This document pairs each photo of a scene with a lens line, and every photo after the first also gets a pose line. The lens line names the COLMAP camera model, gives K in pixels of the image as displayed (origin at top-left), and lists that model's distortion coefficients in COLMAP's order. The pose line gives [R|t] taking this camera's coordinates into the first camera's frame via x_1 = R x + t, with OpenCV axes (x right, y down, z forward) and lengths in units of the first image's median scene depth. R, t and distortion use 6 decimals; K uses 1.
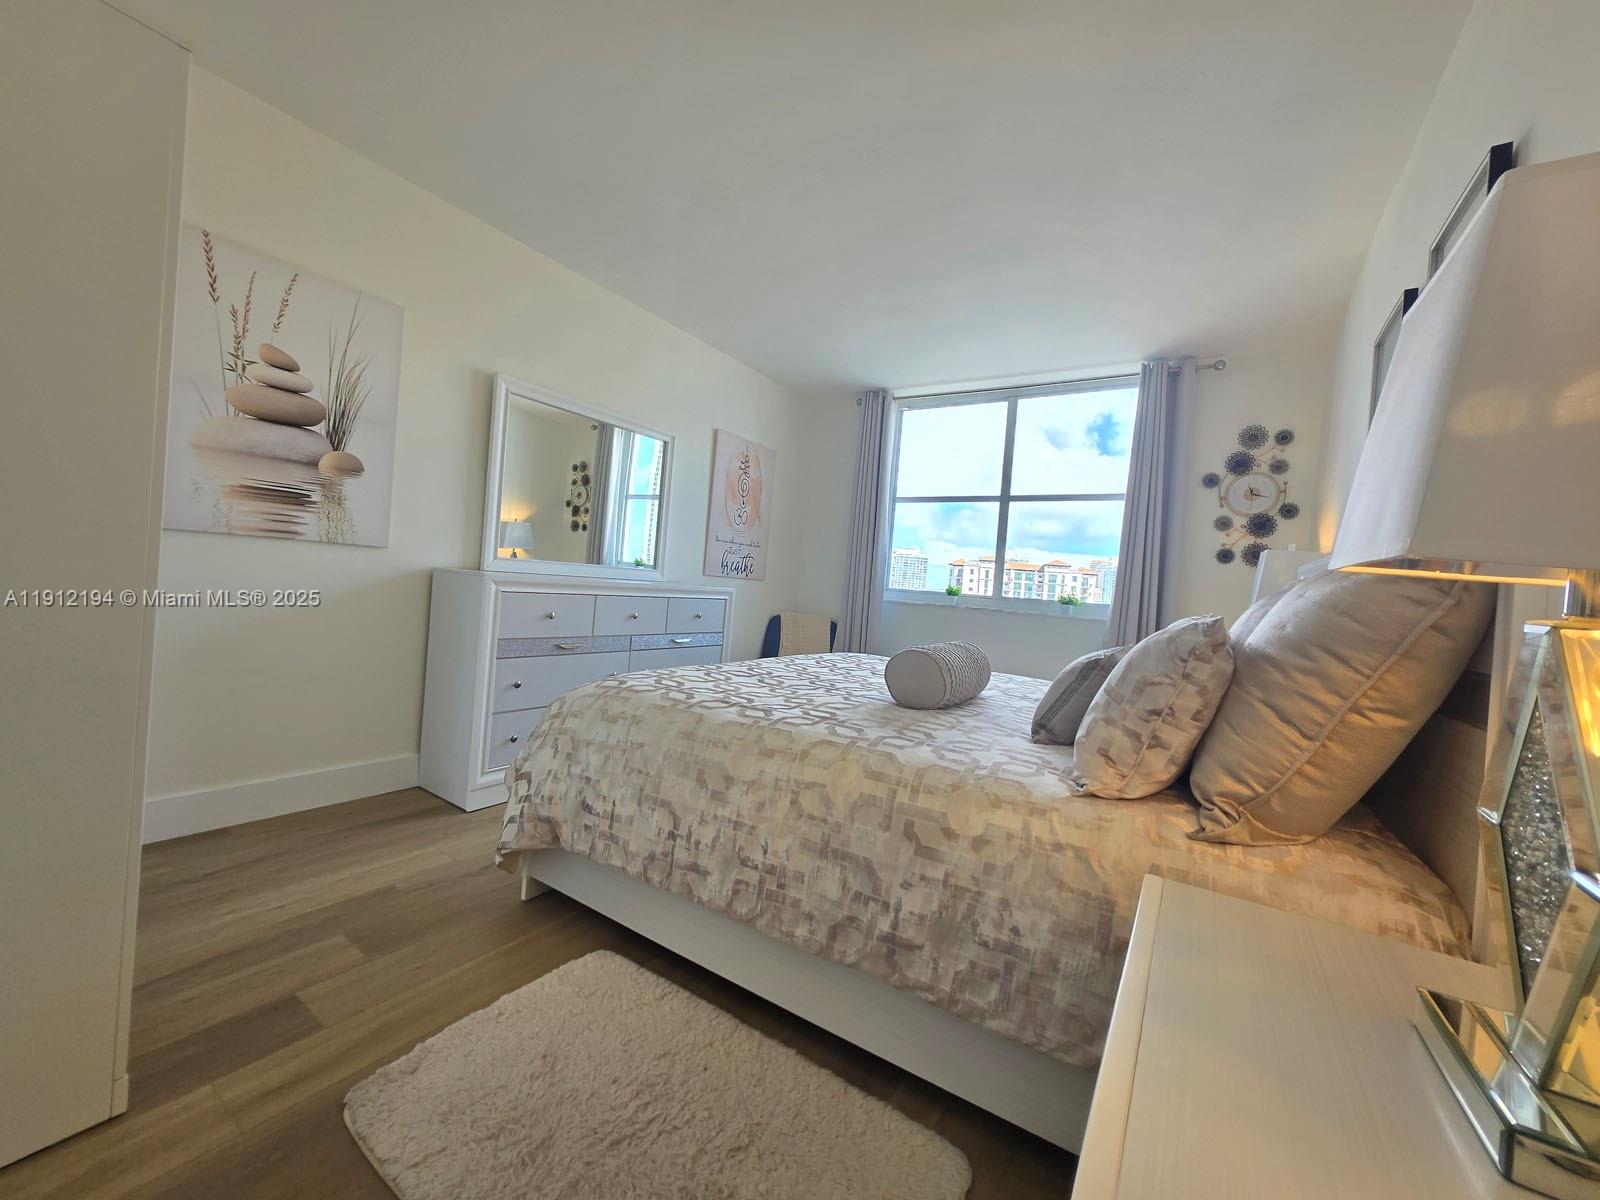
lens RADIAL K [[627.3, 0, 795.1], [0, 627.3, 596.4], [0, 0, 1]] dist [0.005069, -0.000333]
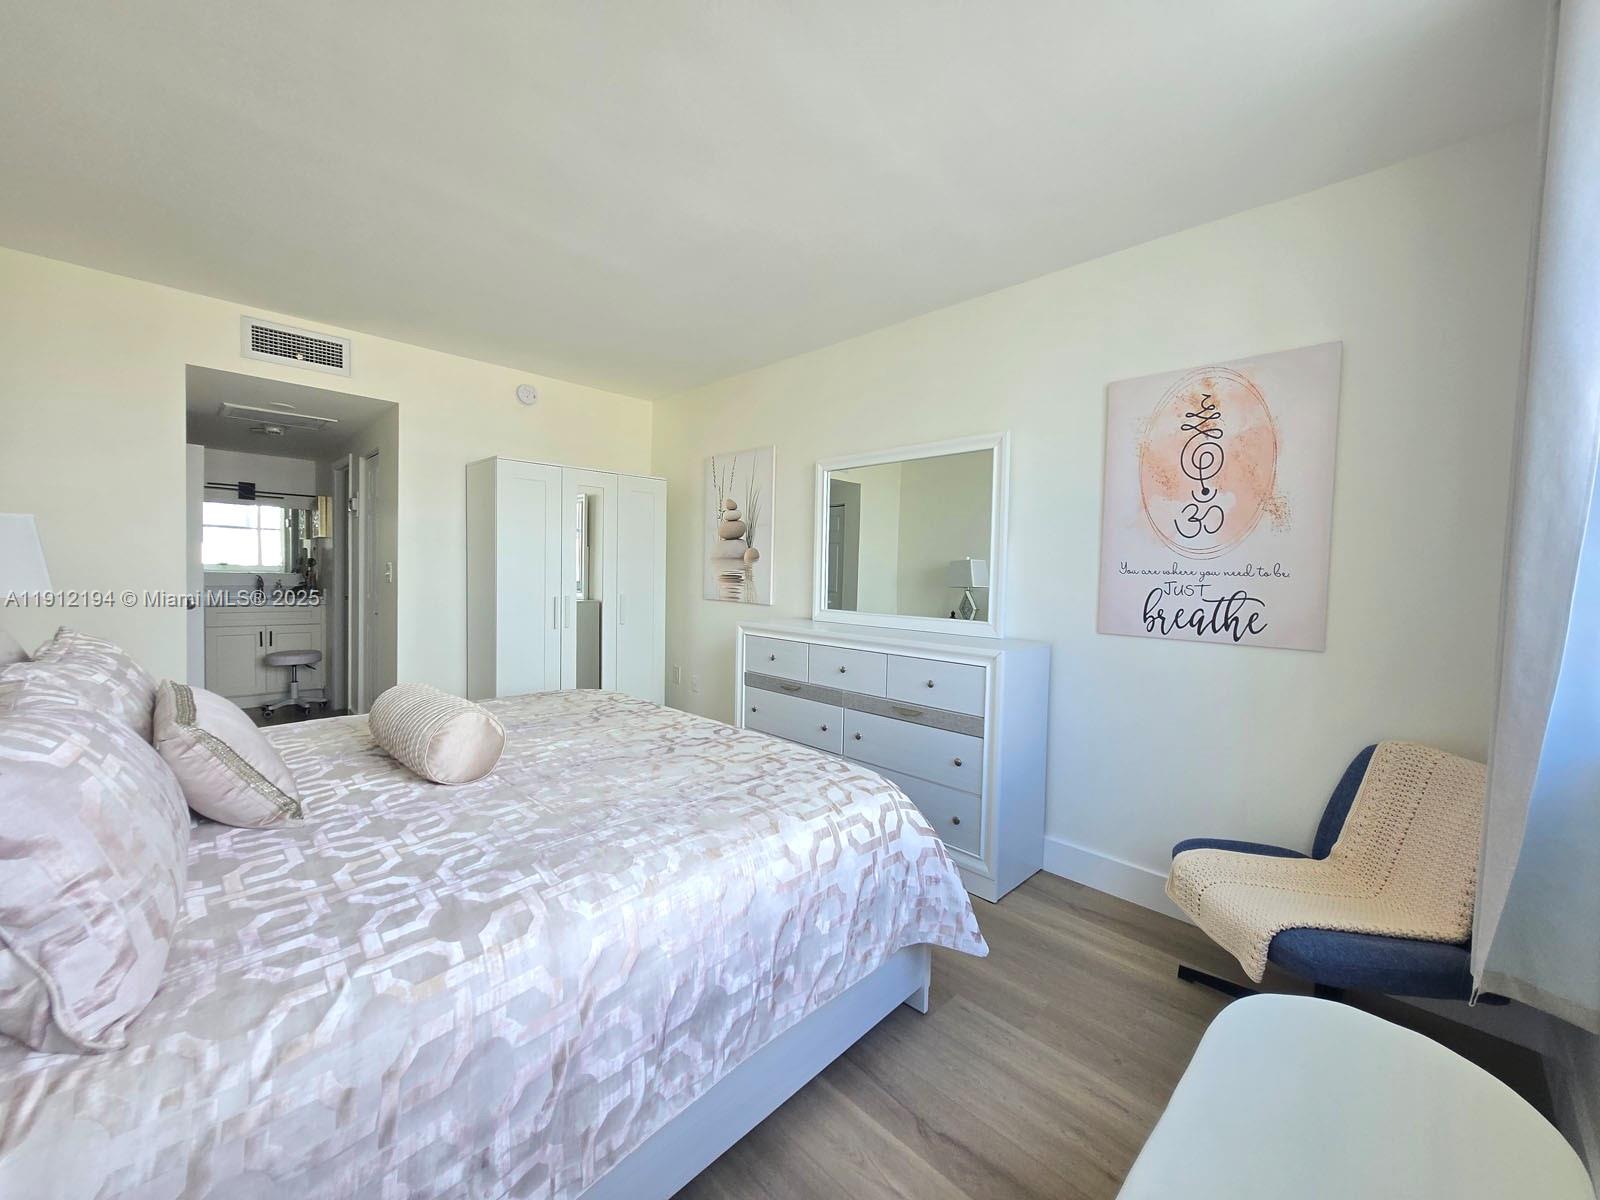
lens RADIAL K [[627.3, 0, 798.7], [0, 627.3, 599.3], [0, 0, 1]] dist [0.005069, -0.000333]
pose [[-0.202221, -0.045737, -0.978271, 0.994899], [-0.064619, 0.997355, -0.033272, -0.054697], [0.977206, 0.056487, -0.204642, 1.680332]]
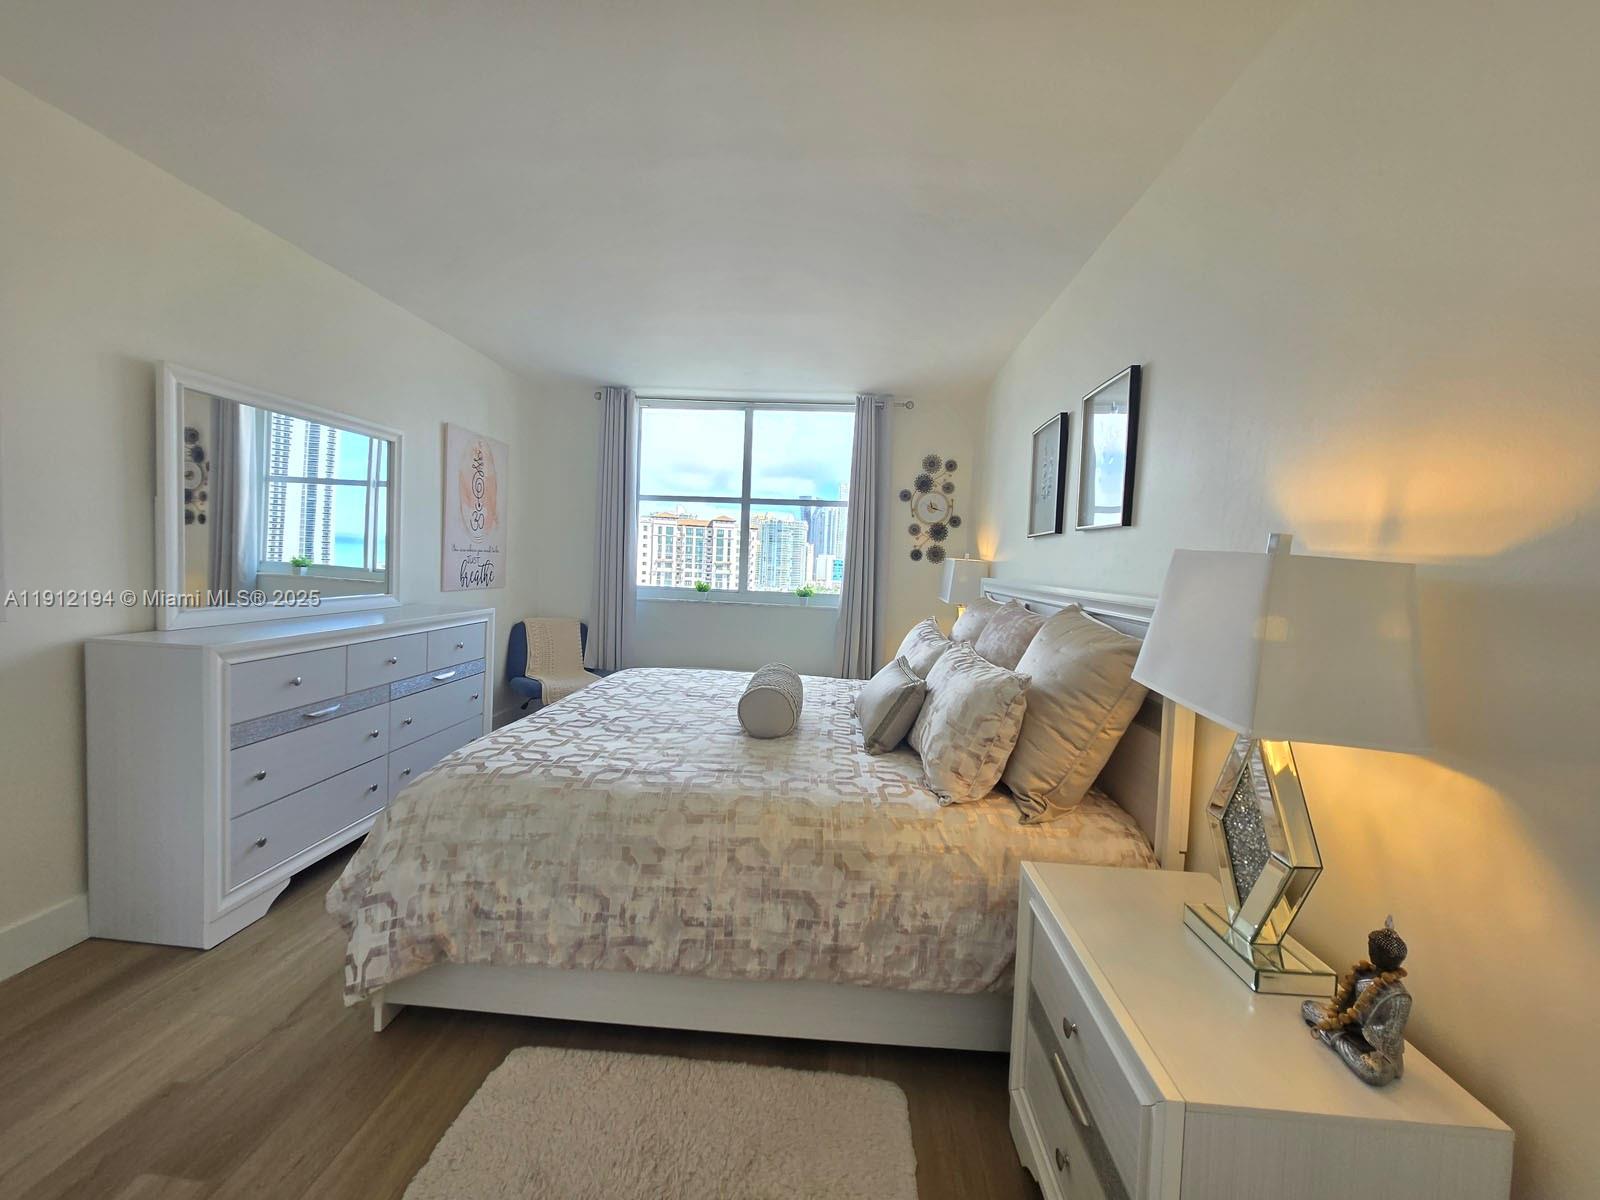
lens RADIAL K [[627.3, 0, 796.0], [0, 627.3, 598.9], [0, 0, 1]] dist [0.005069, -0.000333]
pose [[0.872776, -0.072656, 0.482683, -0.276387], [0.037251, 0.995891, 0.082549, -0.154738], [-0.486697, -0.054066, 0.871896, -0.016903]]
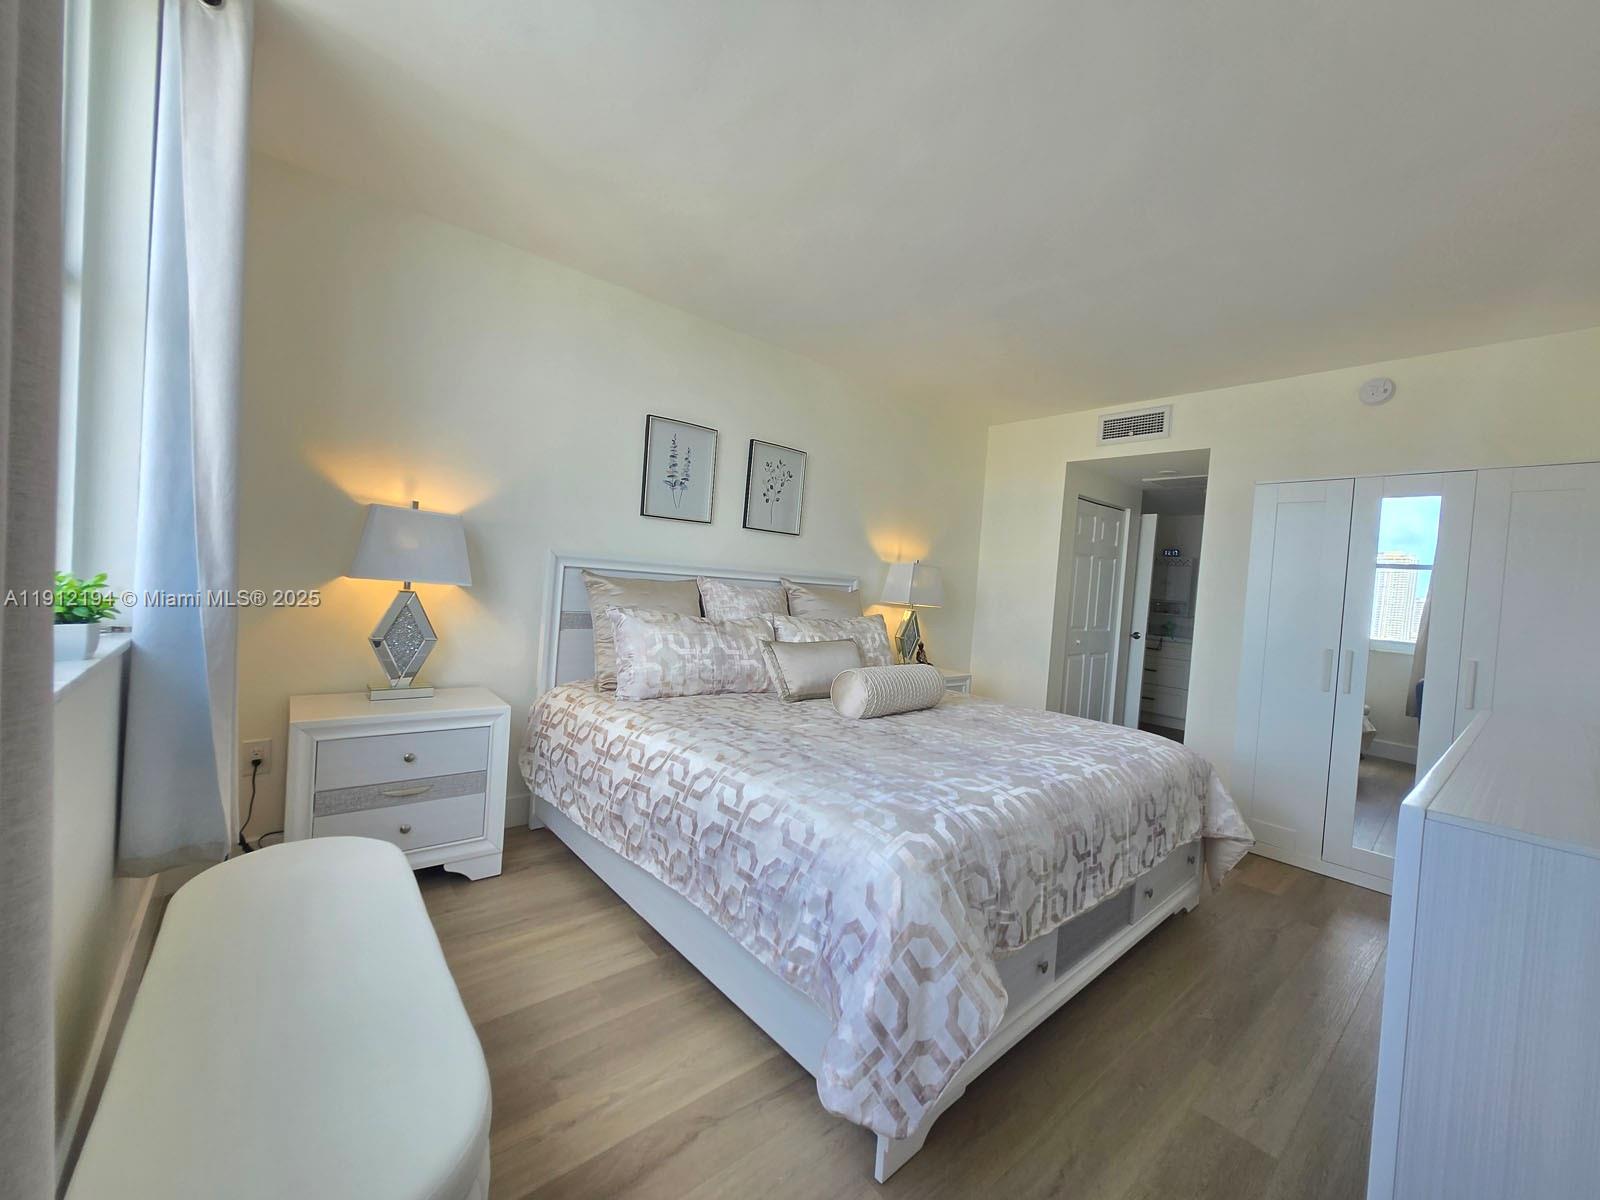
lens RADIAL K [[627.3, 0, 792.4], [0, 627.3, 599.5], [0, 0, 1]] dist [0.005069, -0.000333]
pose [[-0.945949, -0.158747, 0.282806, 0.098614], [-0.142443, 0.986768, 0.077447, -0.124552], [-0.291359, 0.032977, -0.956045, 2.290335]]
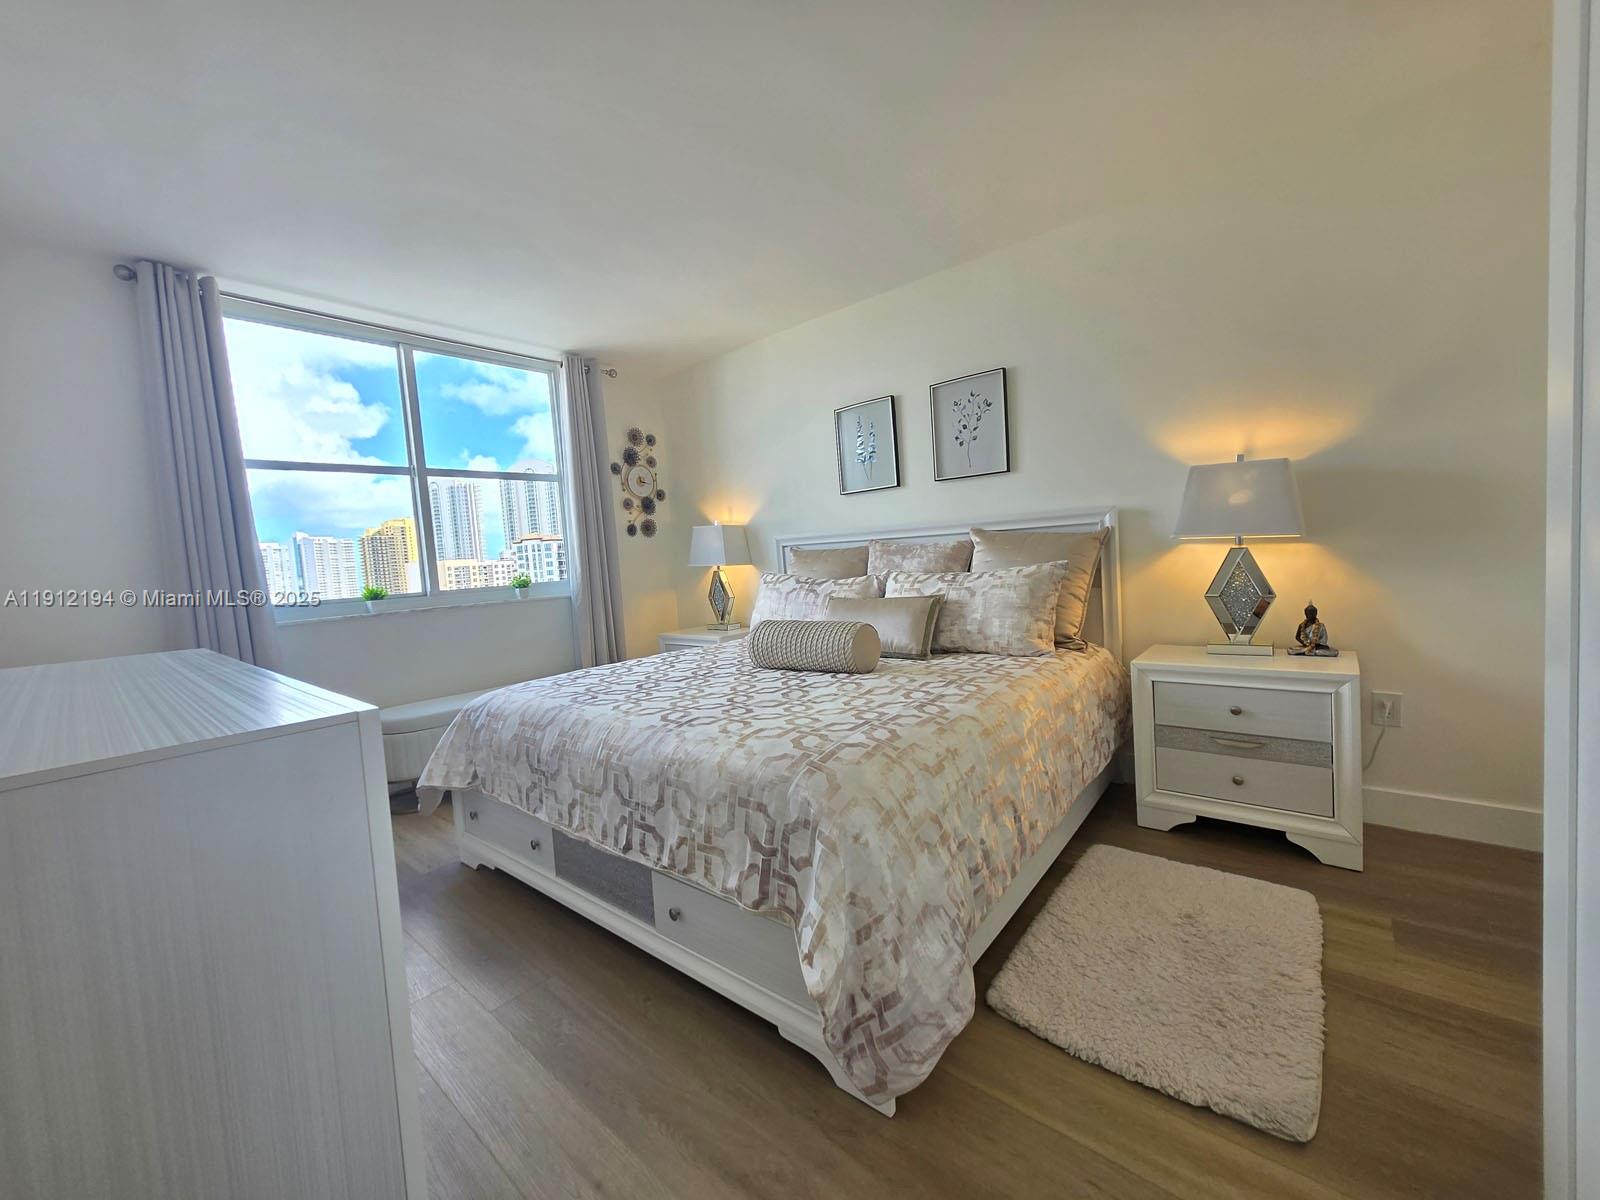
lens RADIAL K [[627.3, 0, 799.0], [0, 627.3, 596.7], [0, 0, 1]] dist [0.005069, -0.000333]
pose [[0.118359, -0.154827, 0.980826, -0.914458], [0.096700, 0.984871, 0.143797, -0.139278], [-0.988251, 0.077826, 0.131540, 0.881230]]
